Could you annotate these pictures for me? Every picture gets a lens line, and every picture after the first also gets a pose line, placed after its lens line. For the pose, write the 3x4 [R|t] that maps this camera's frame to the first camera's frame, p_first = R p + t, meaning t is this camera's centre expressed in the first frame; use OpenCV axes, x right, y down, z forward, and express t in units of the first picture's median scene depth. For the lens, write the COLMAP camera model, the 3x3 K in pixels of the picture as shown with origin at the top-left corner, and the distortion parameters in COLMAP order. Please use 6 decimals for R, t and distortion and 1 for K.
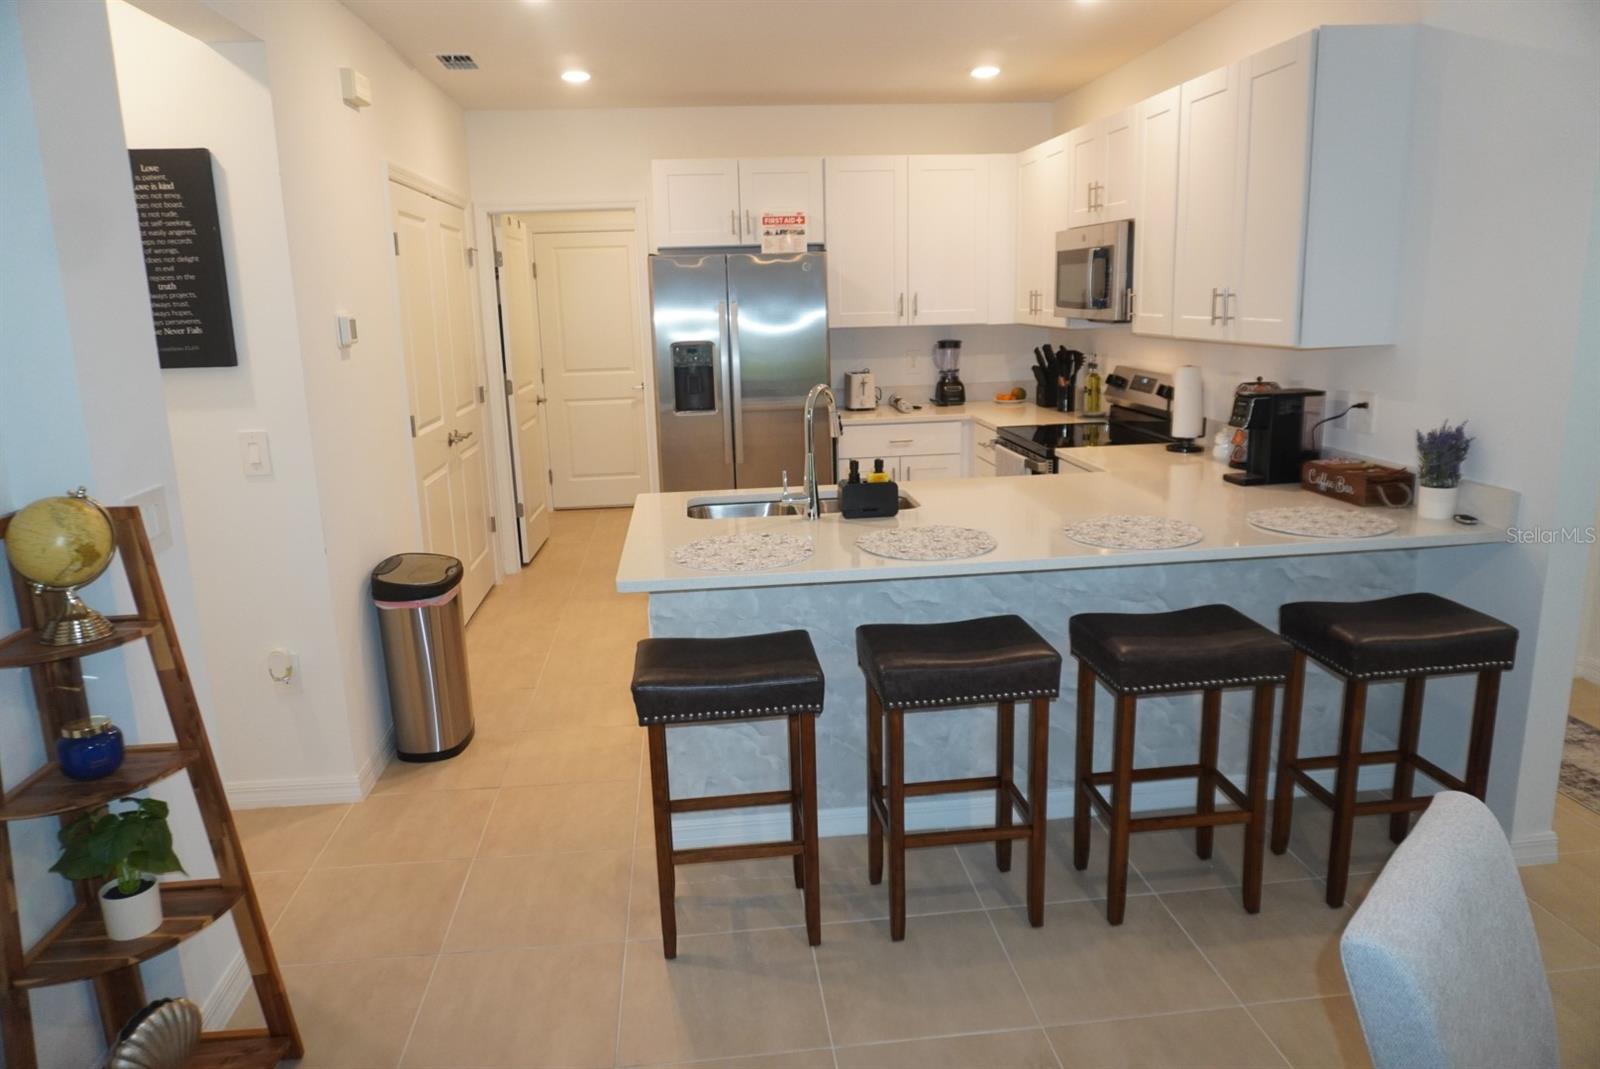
lens RADIAL K [[1073.6, 0, 800.0], [0, 1073.6, 534.5], [0, 0, 1]] dist [-0.040034, 0.040258]
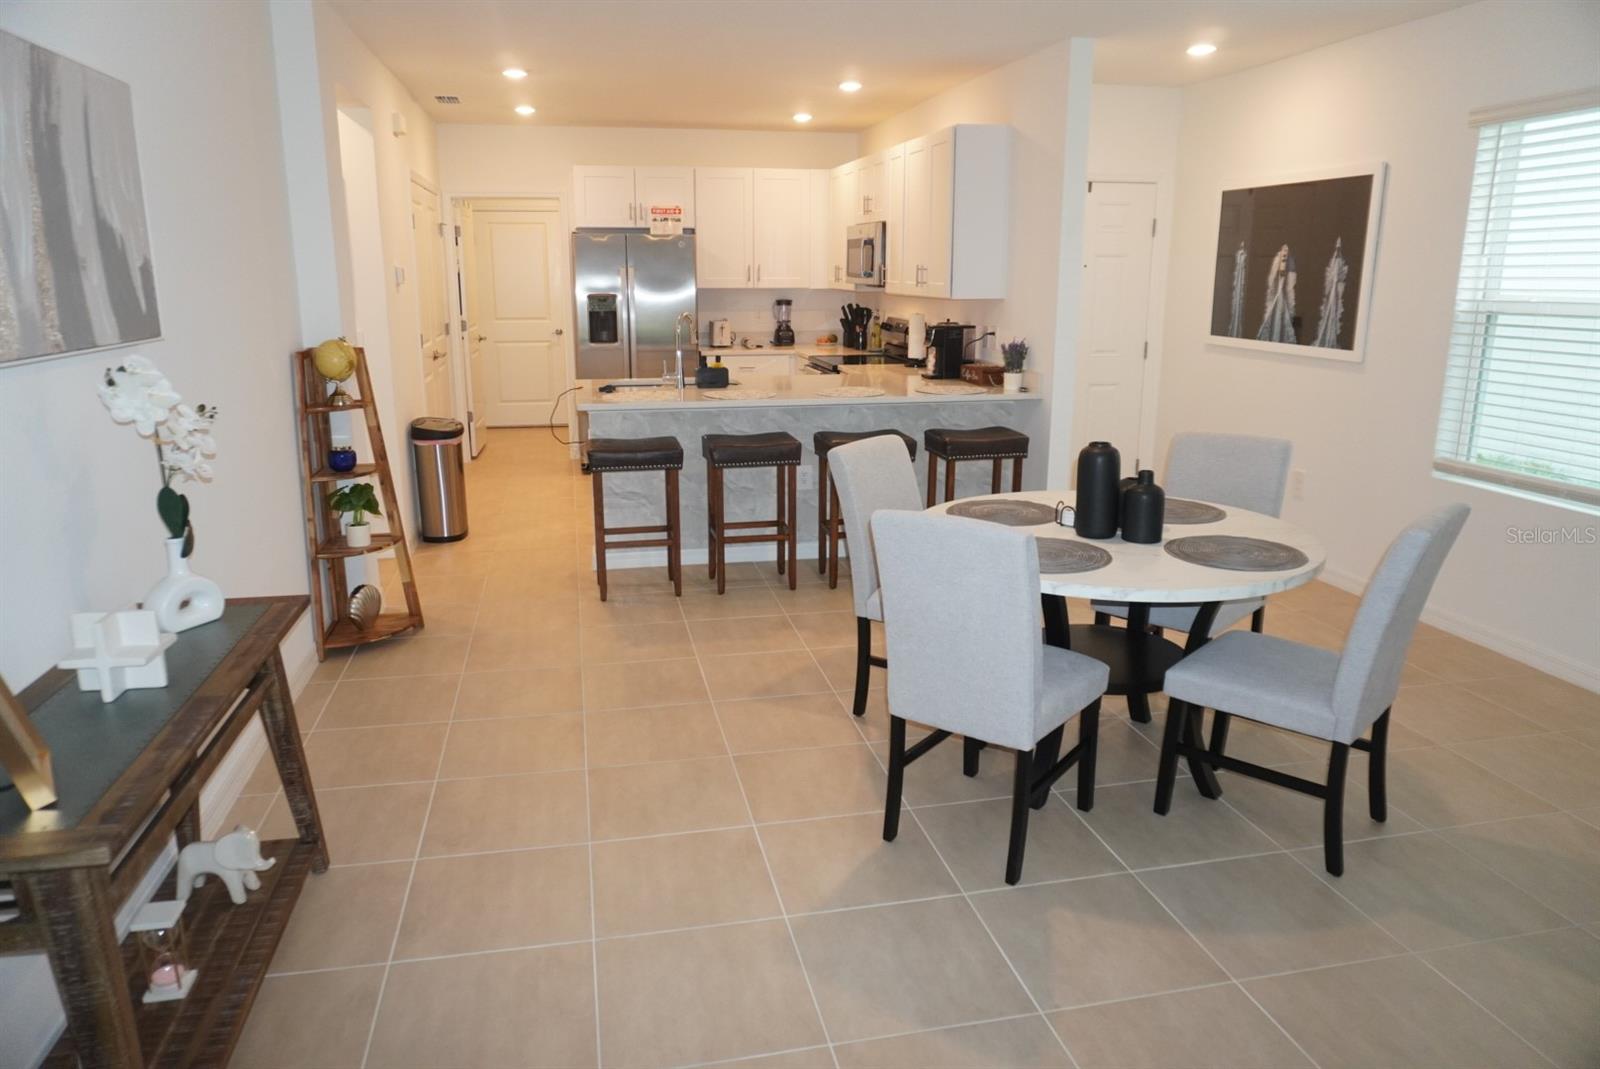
lens RADIAL K [[1073.6, 0, 800.0], [0, 1073.6, 534.5], [0, 0, 1]] dist [-0.040034, 0.040258]
pose [[0.994125, 0.004984, 0.108120, 0.012451], [-0.007282, 0.999756, 0.020870, 0.131631], [-0.107990, -0.021535, 0.993919, -0.550553]]
